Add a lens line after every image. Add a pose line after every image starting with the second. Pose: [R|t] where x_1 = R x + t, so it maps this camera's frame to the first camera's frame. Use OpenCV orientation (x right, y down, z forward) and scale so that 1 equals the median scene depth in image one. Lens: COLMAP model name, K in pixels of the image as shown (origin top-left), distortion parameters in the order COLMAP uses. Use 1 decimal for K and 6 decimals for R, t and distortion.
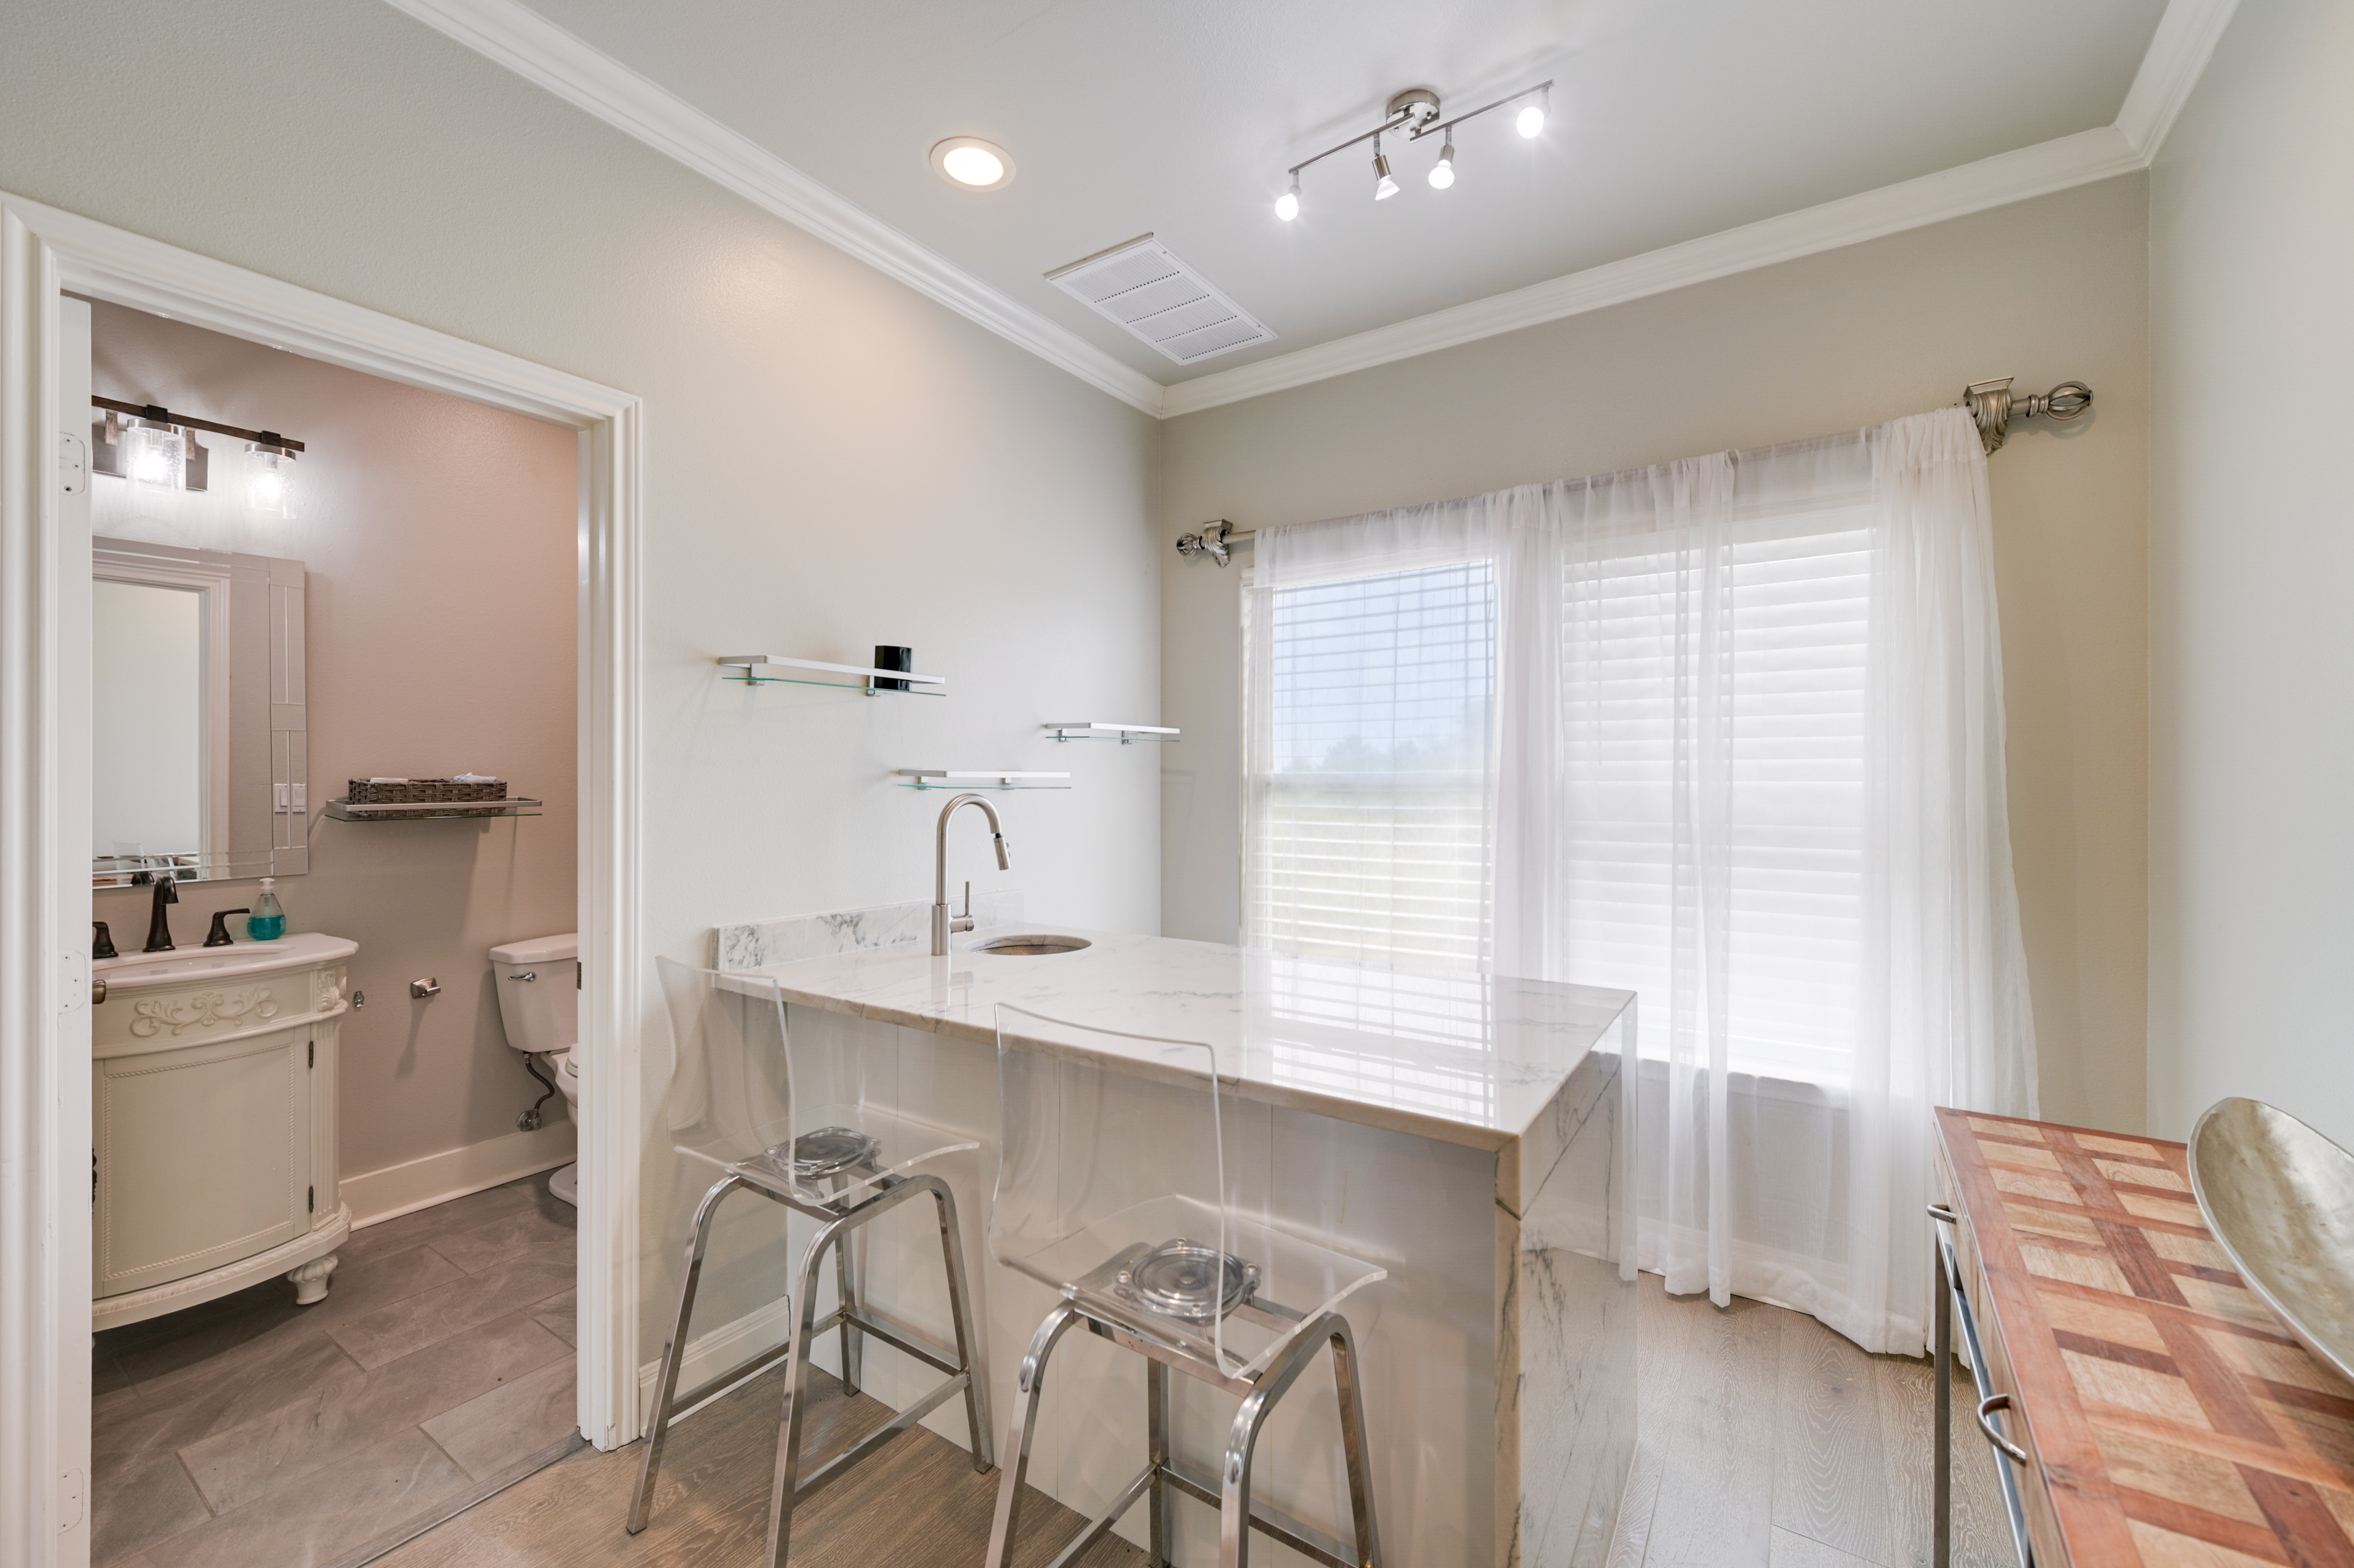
lens RADIAL K [[944.7, 0, 1172.5], [0, 944.7, 787.4], [0, 0, 1]] dist [-0.003665, 0.001057]
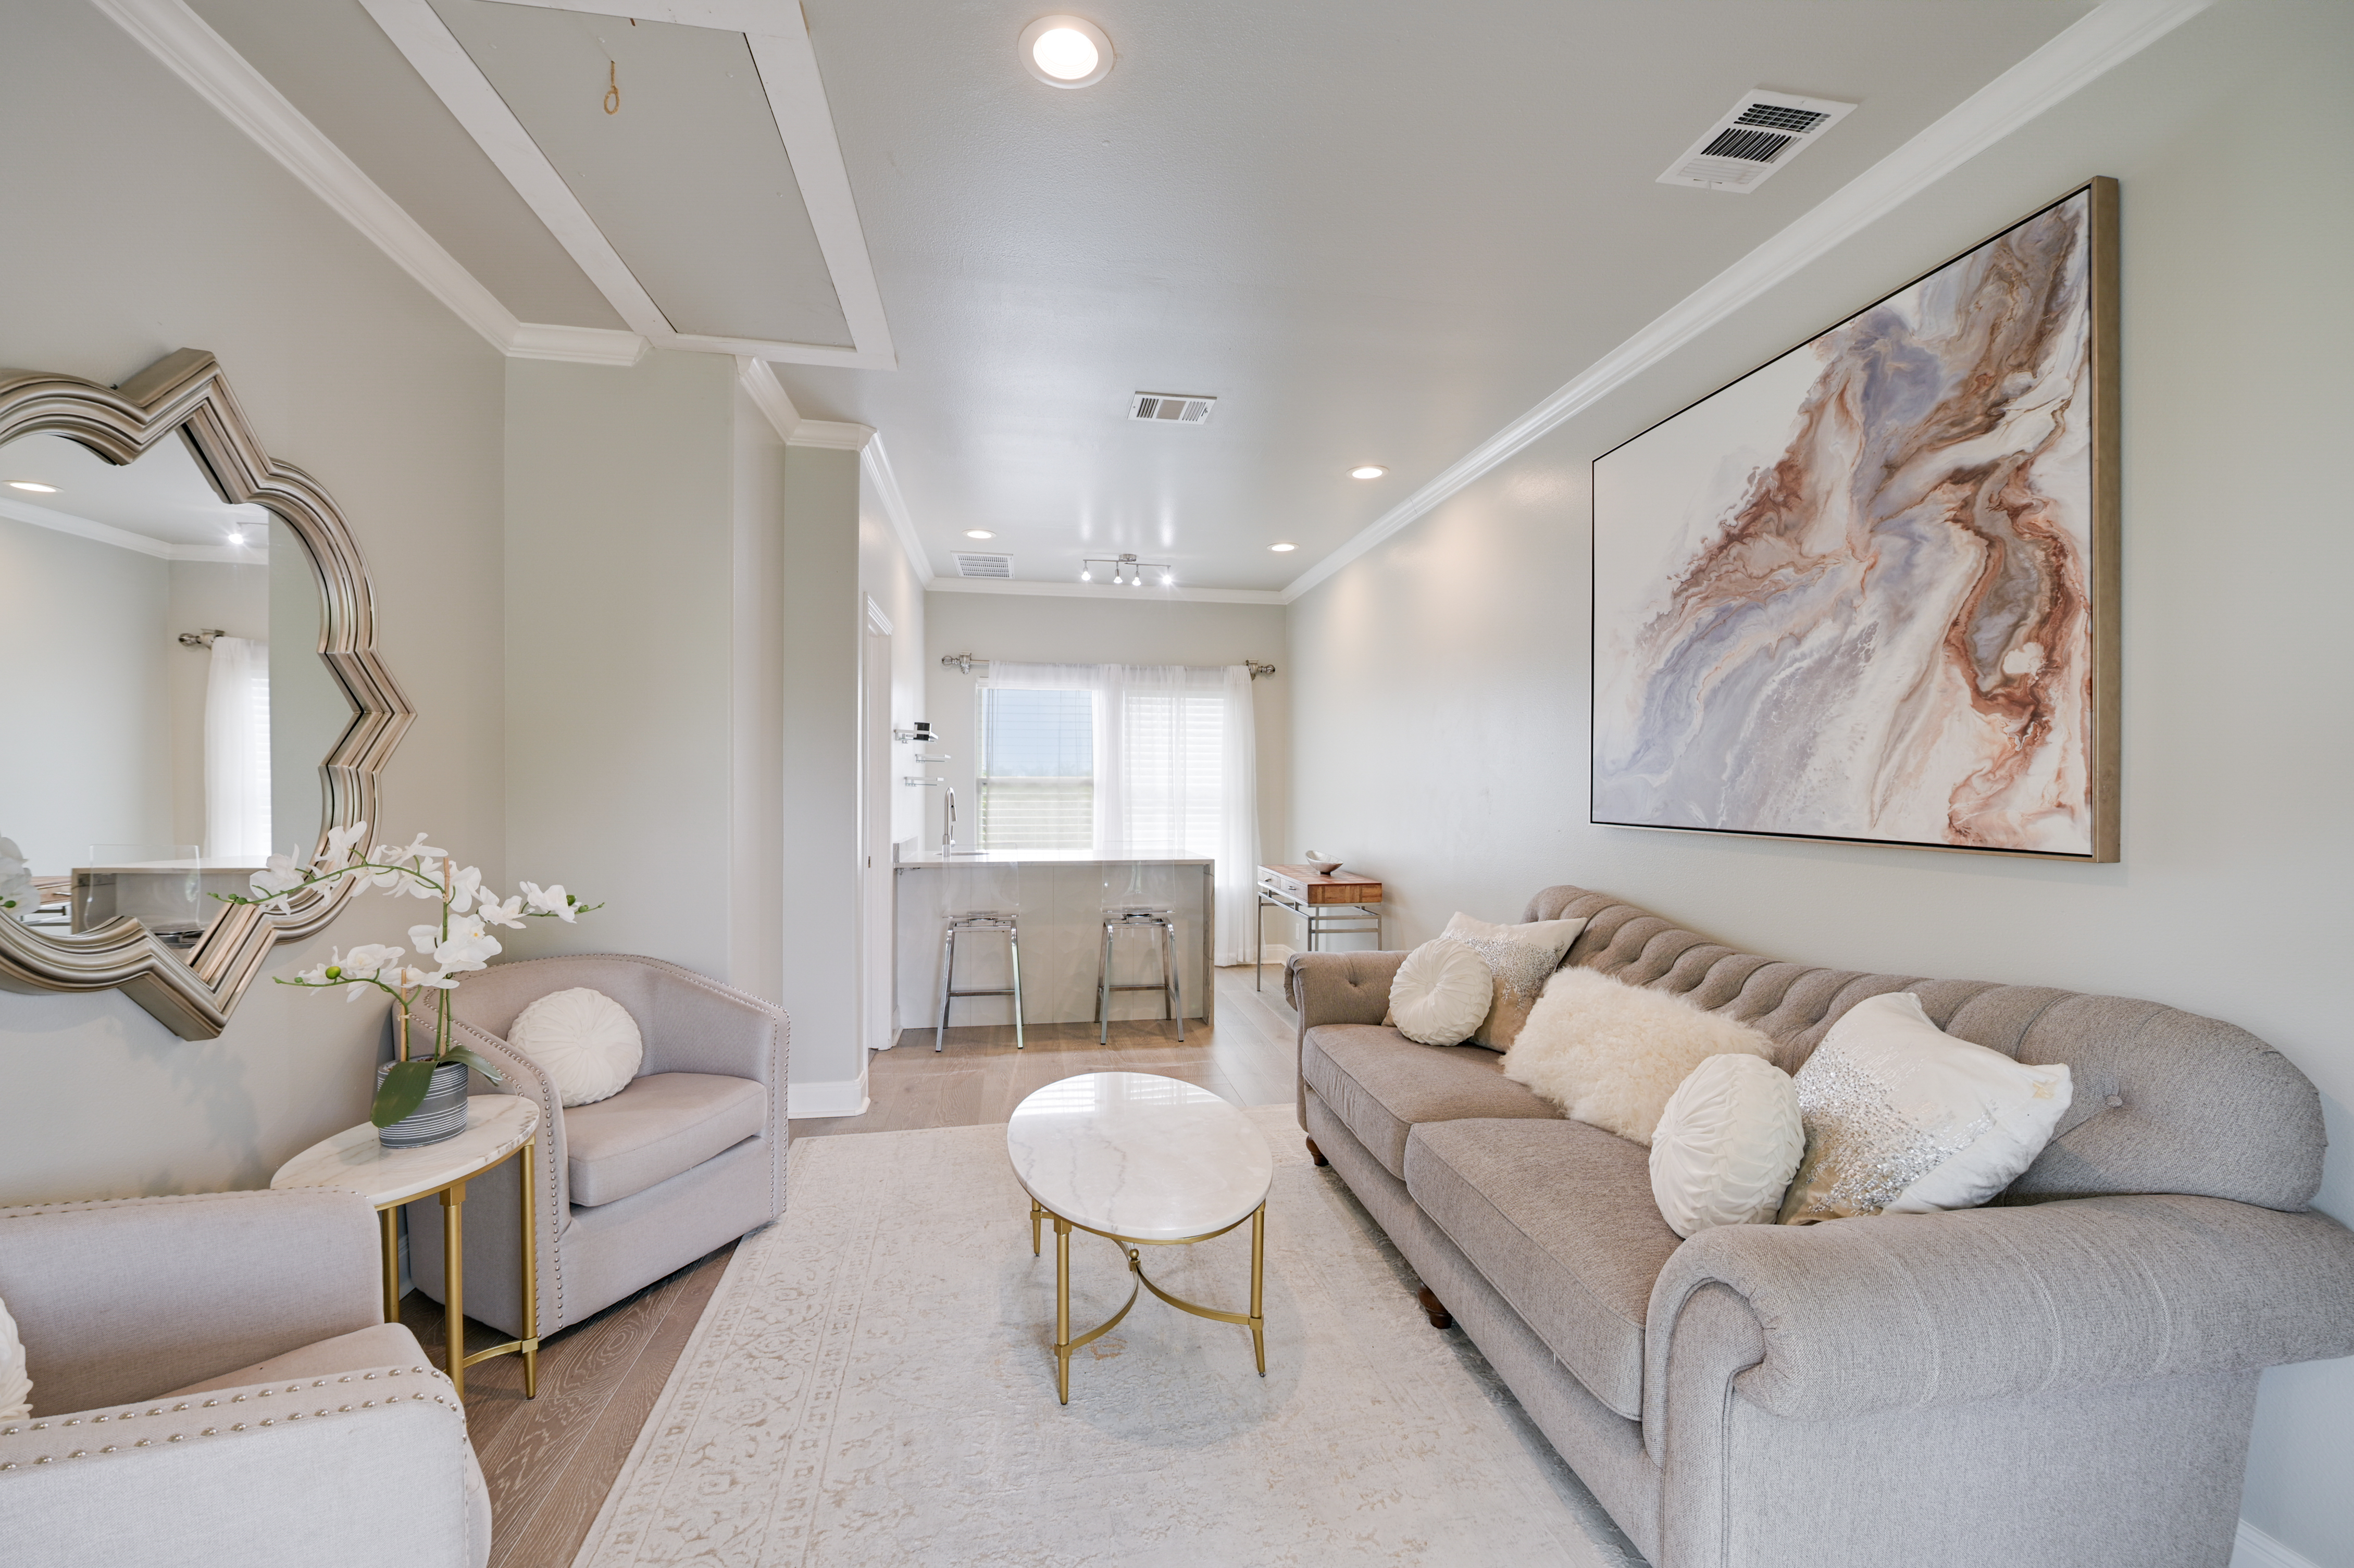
lens RADIAL K [[944.7, 0, 1182.6], [0, 944.7, 788.6], [0, 0, 1]] dist [-0.003665, 0.001057]
pose [[0.725042, 0.004495, 0.688690, -1.407083], [-0.001053, 0.999985, -0.005419, 0.025533], [-0.688704, 0.003204, 0.725036, -1.078091]]
